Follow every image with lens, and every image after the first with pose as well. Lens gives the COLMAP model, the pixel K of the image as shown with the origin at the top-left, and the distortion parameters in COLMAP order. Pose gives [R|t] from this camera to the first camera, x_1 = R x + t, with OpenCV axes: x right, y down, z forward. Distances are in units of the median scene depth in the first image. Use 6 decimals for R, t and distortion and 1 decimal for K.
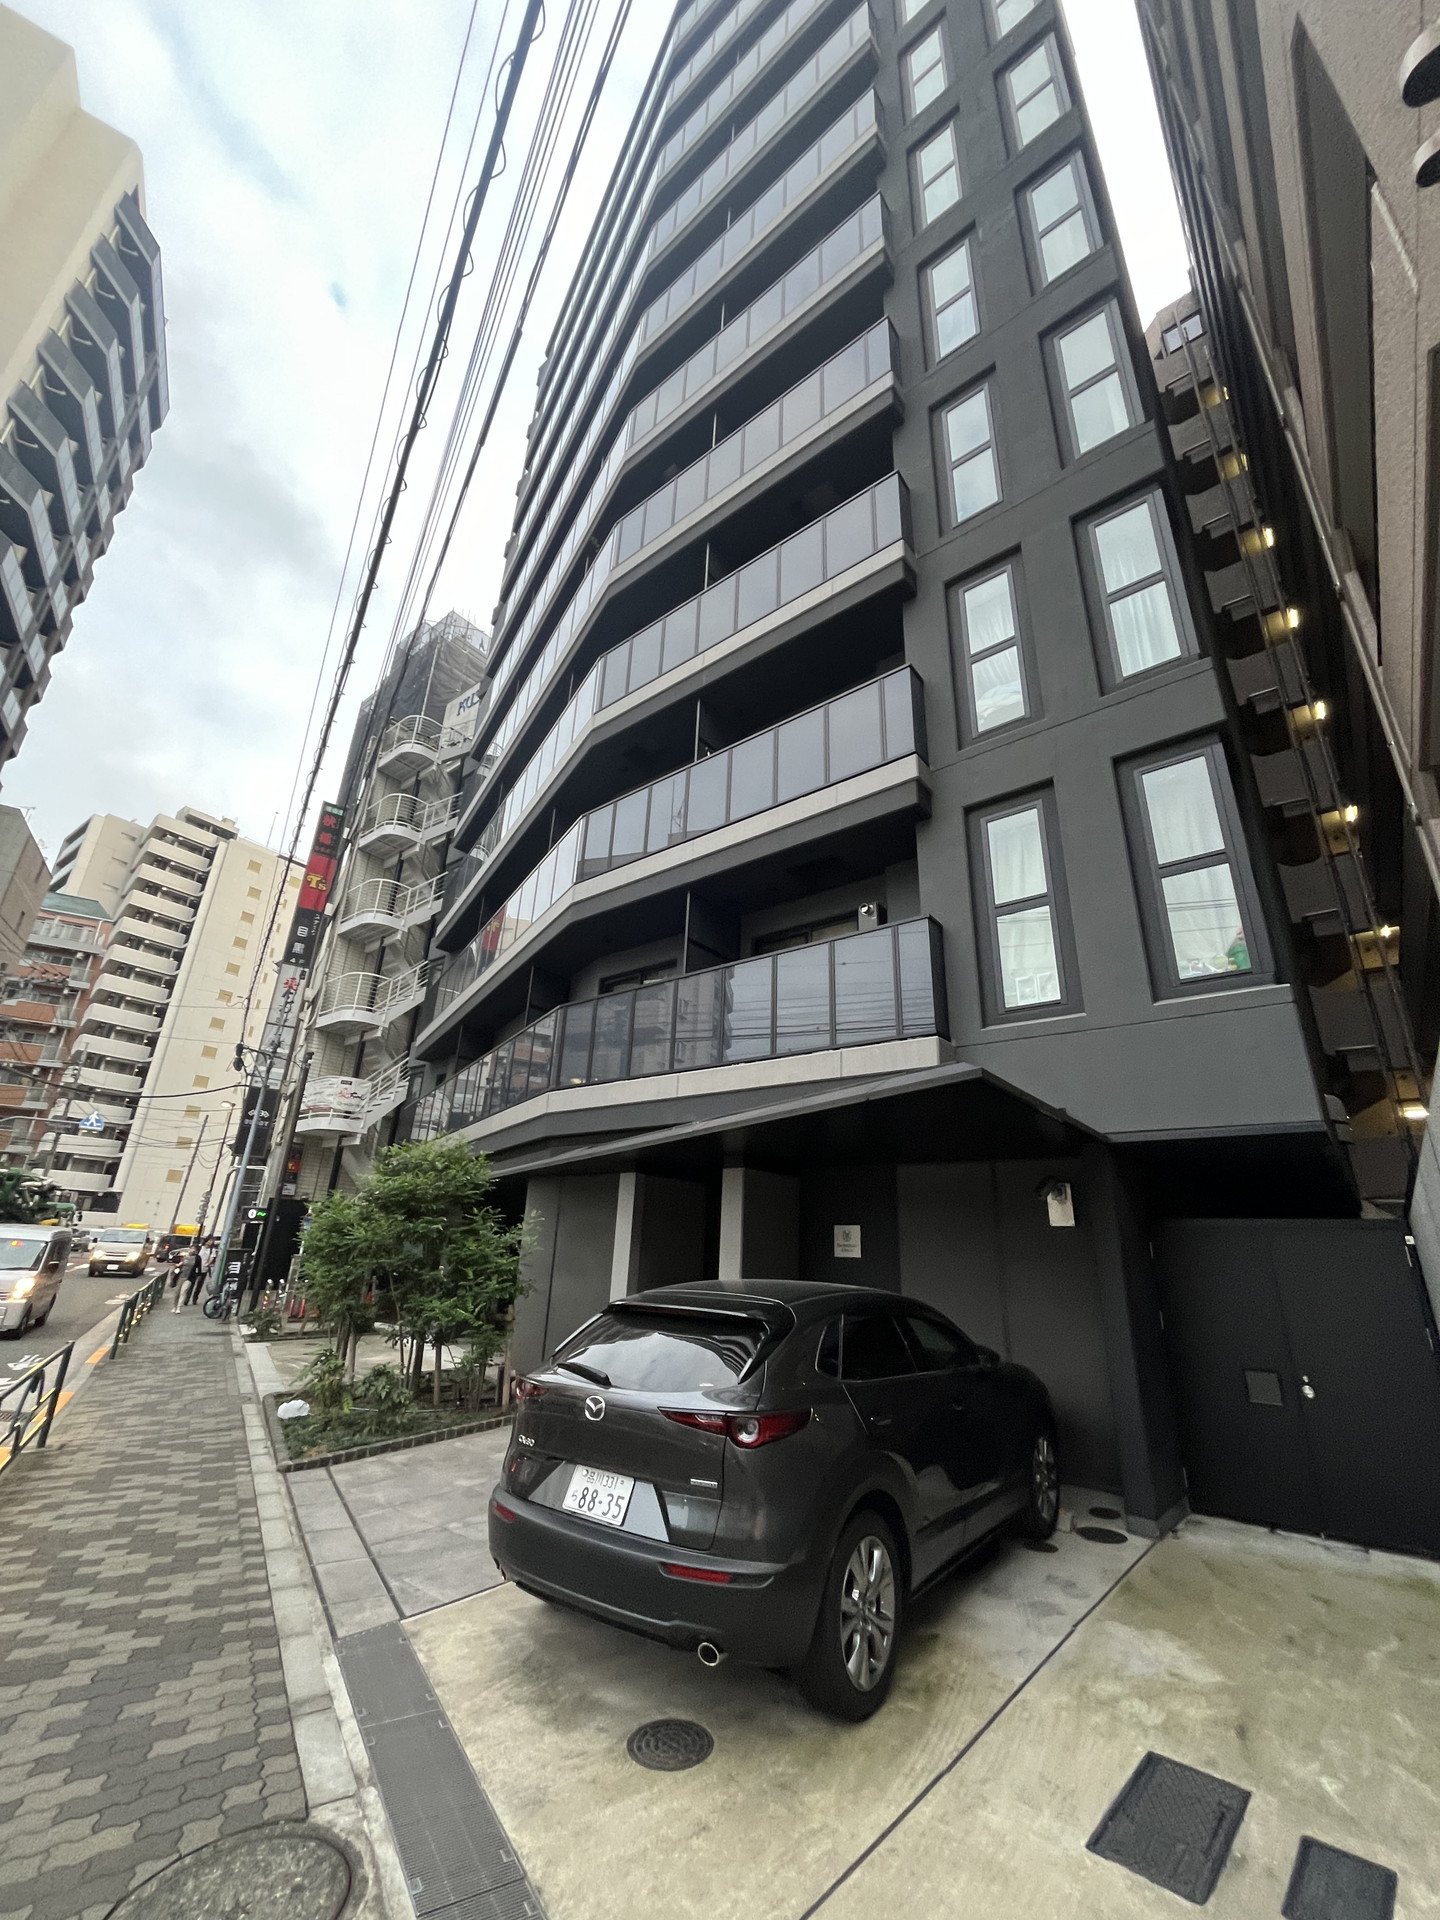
lens RADIAL K [[781.5, 0, 718.4], [0, 781.5, 970.7], [0, 0, 1]] dist [-0.003061, 0.000510]
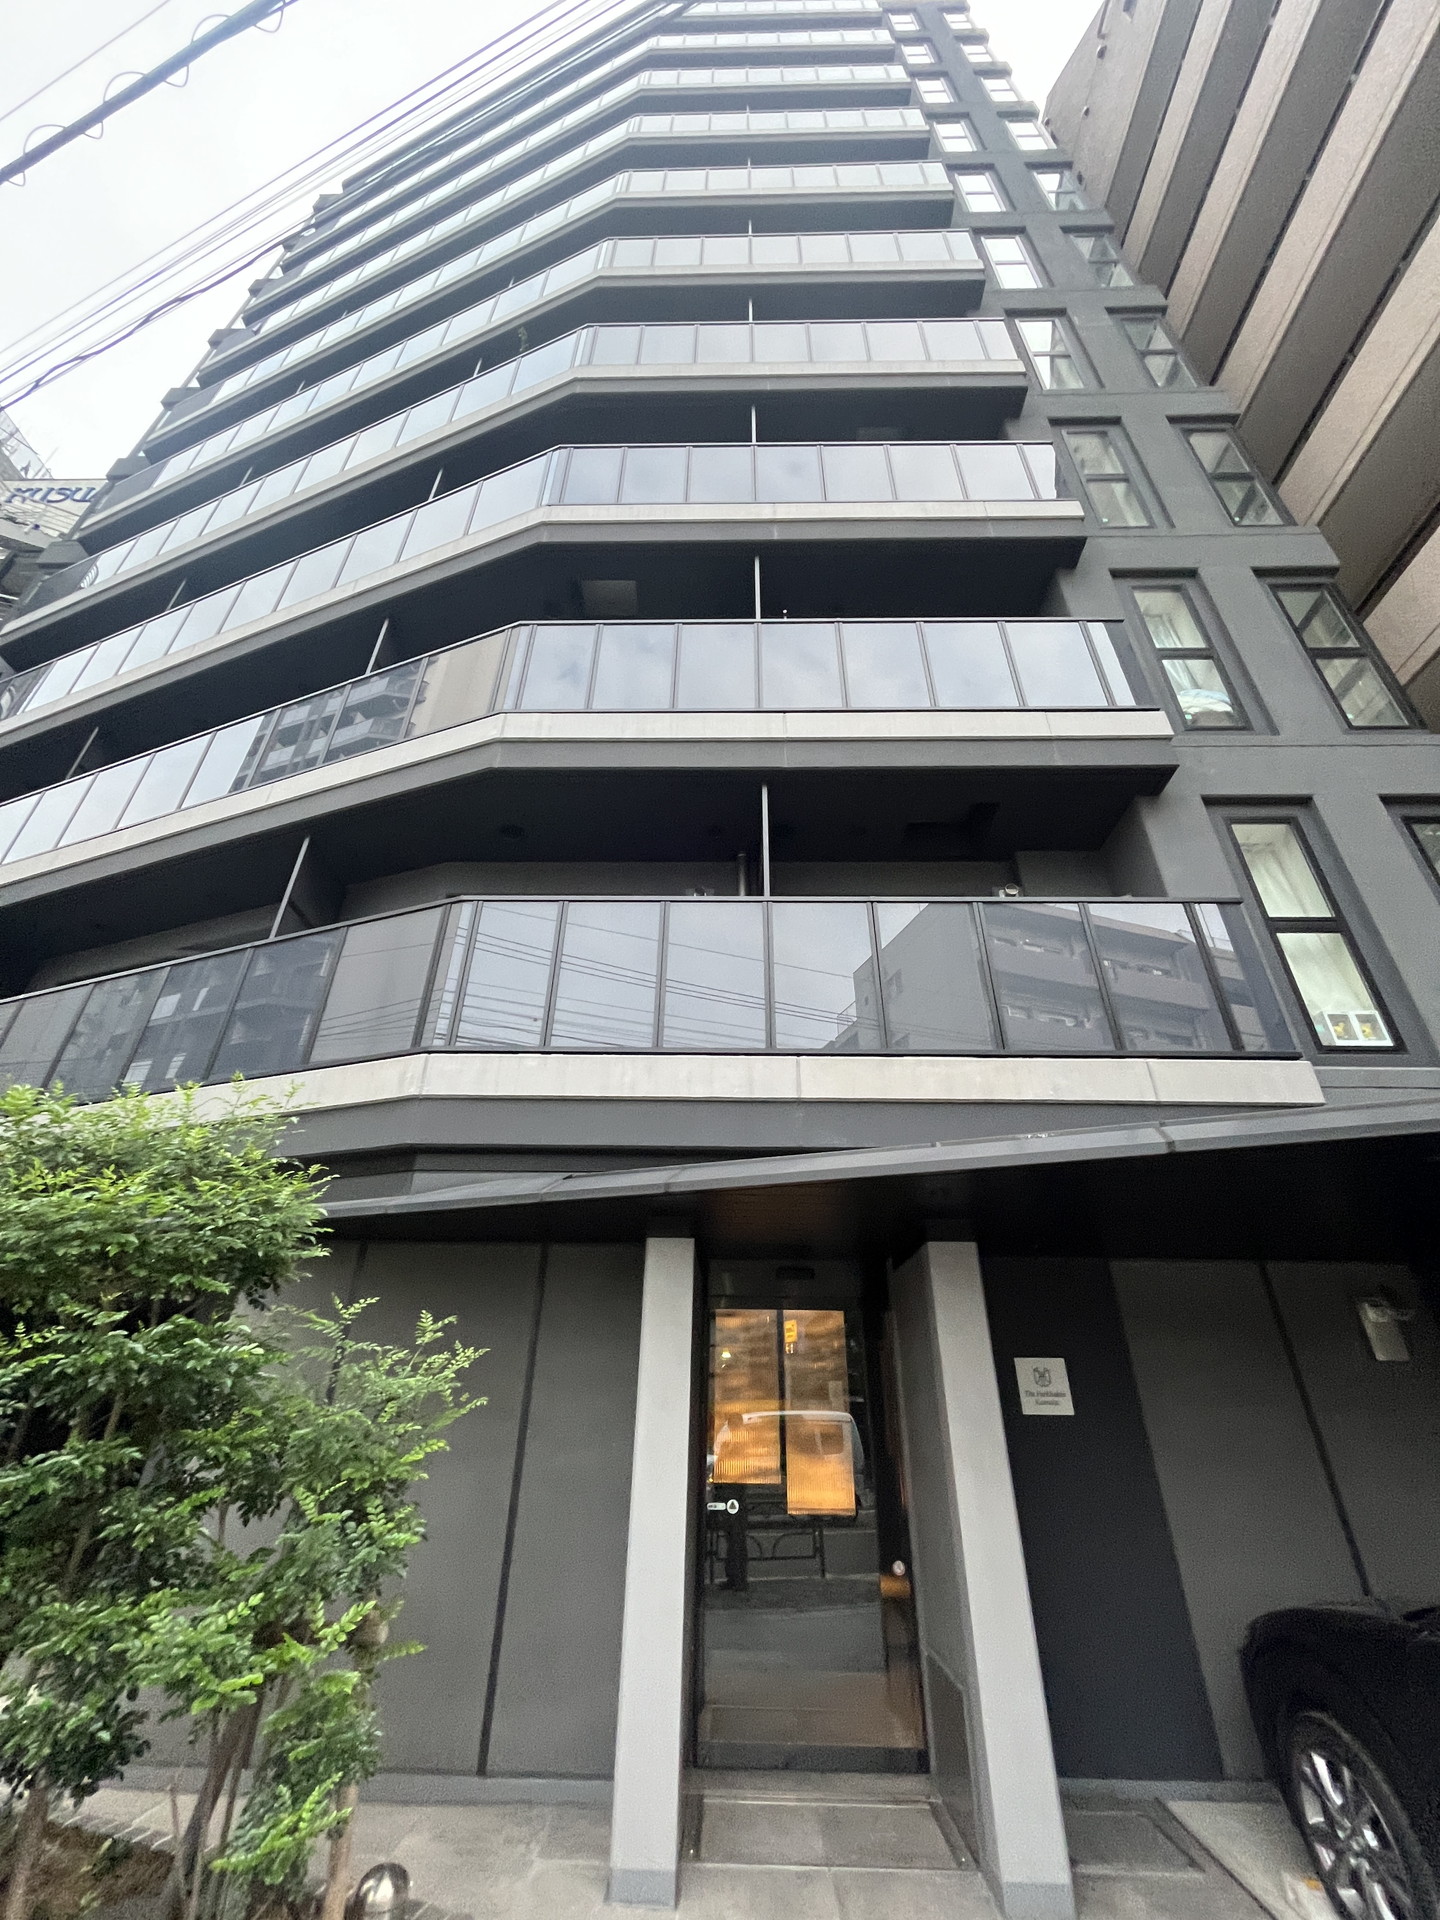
lens RADIAL K [[781.5, 0, 728.8], [0, 781.5, 972.5], [0, 0, 1]] dist [-0.003061, 0.000510]
pose [[0.791537, 0.283518, 0.541375, -0.410003], [-0.198463, 0.957112, -0.211068, 0.207057], [-0.577998, 0.059625, 0.813857, 0.605209]]
